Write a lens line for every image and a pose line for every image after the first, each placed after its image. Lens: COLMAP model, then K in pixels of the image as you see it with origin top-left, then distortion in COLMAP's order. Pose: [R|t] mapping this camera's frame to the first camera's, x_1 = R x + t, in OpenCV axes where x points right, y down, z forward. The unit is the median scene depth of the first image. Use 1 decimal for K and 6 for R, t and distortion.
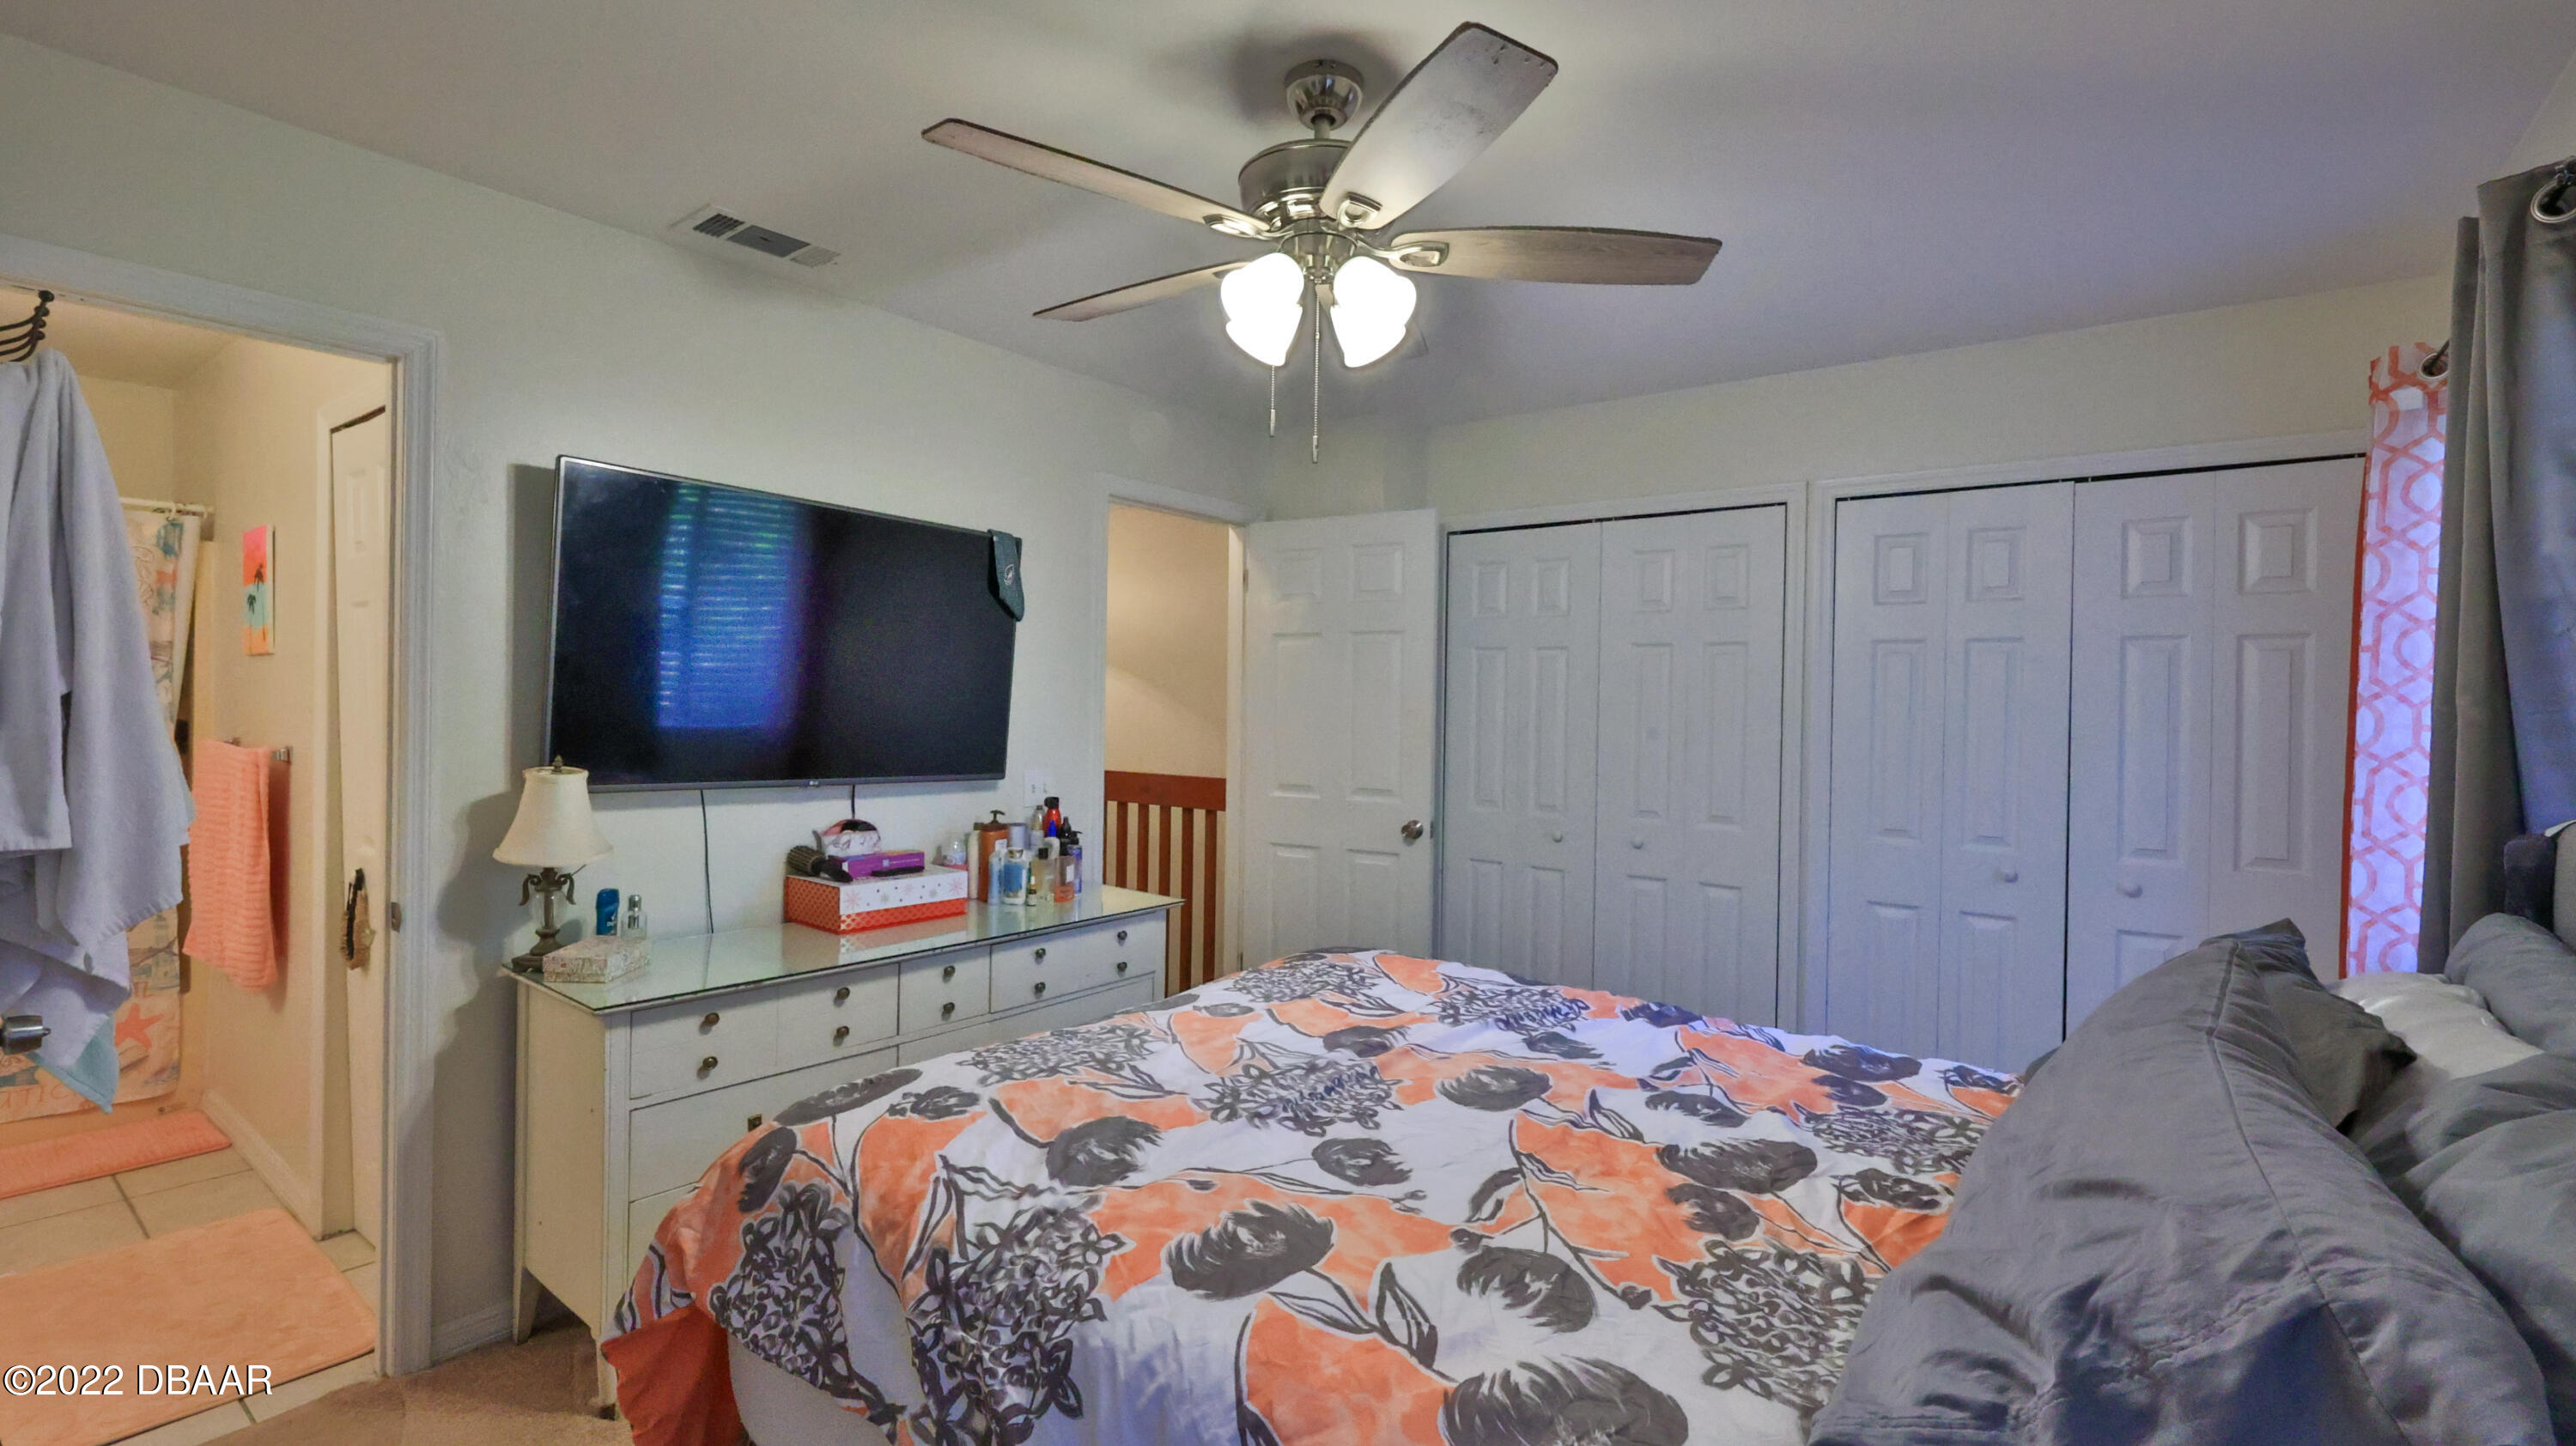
lens RADIAL K [[1132.7, 0, 1284.8], [0, 1132.7, 719.0], [0, 0, 1]] dist [-0.000728, -0.000009]
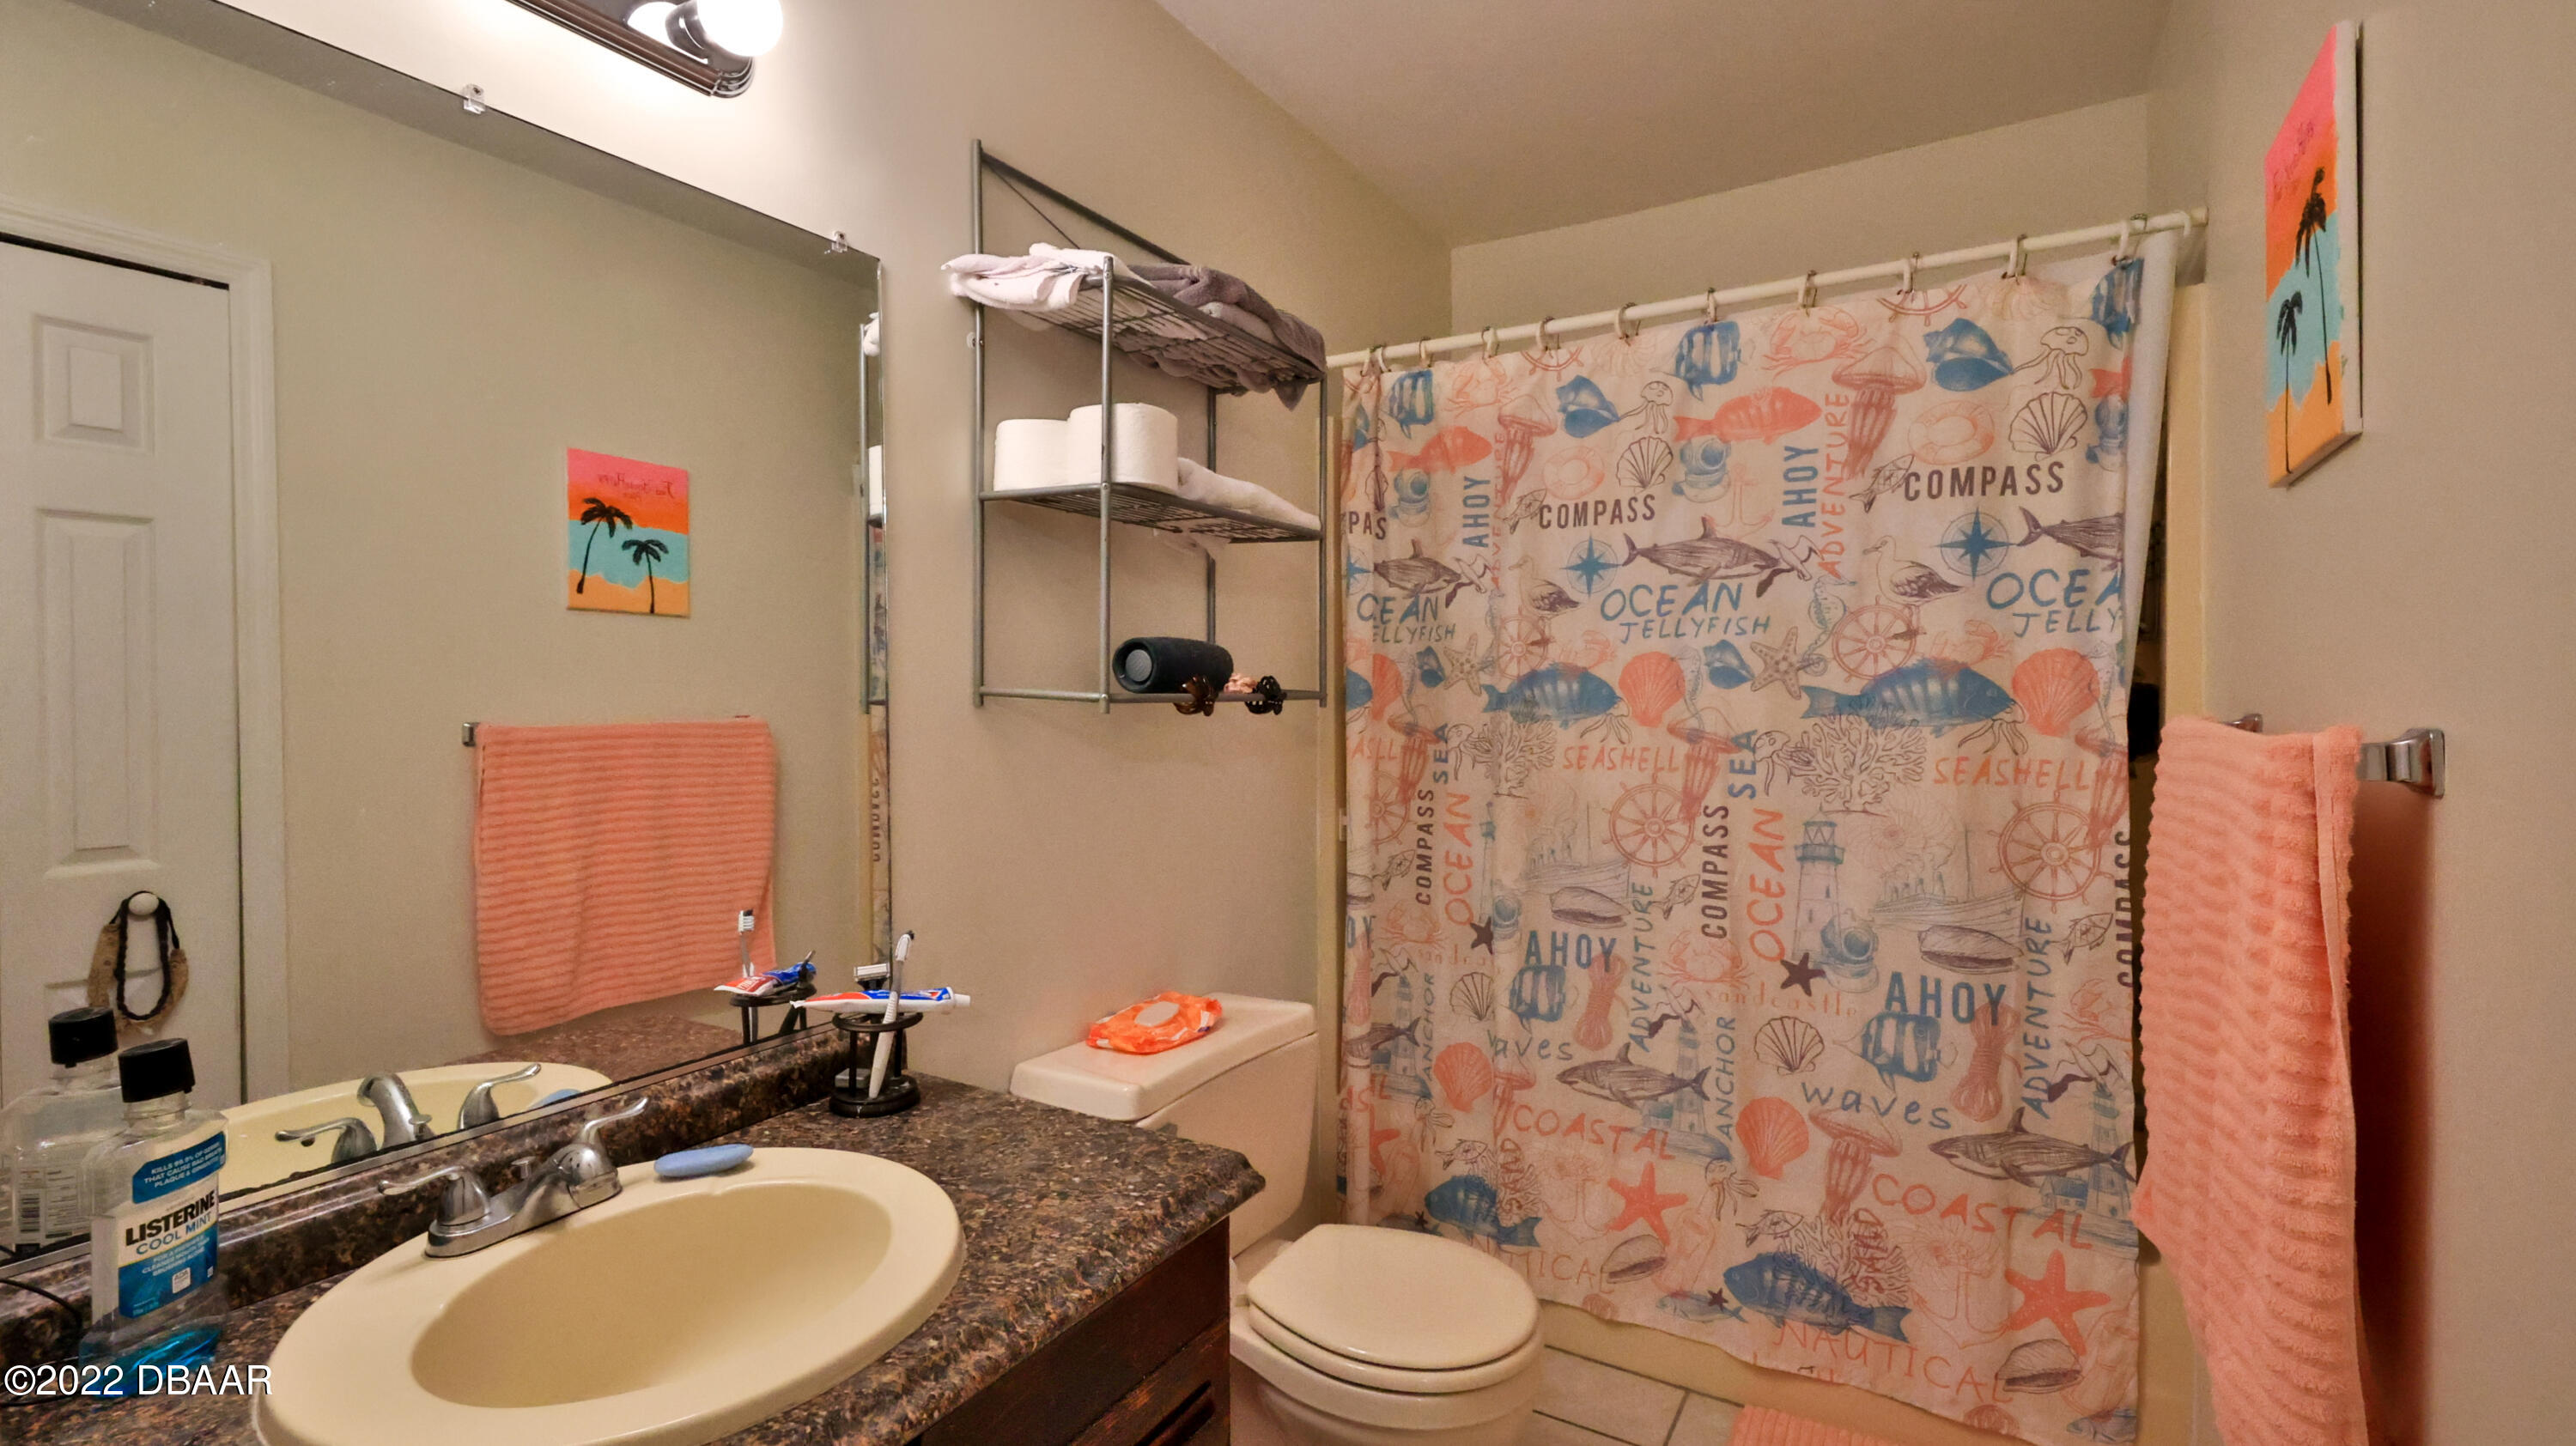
lens RADIAL K [[1132.7, 0, 1284.8], [0, 1132.7, 719.0], [0, 0, 1]] dist [-0.000728, -0.000009]
pose [[0.106508, -0.004019, -0.994304, -0.552935], [-0.002087, 0.999989, -0.004265, 0.020216], [0.994310, 0.002530, 0.106498, 0.604631]]
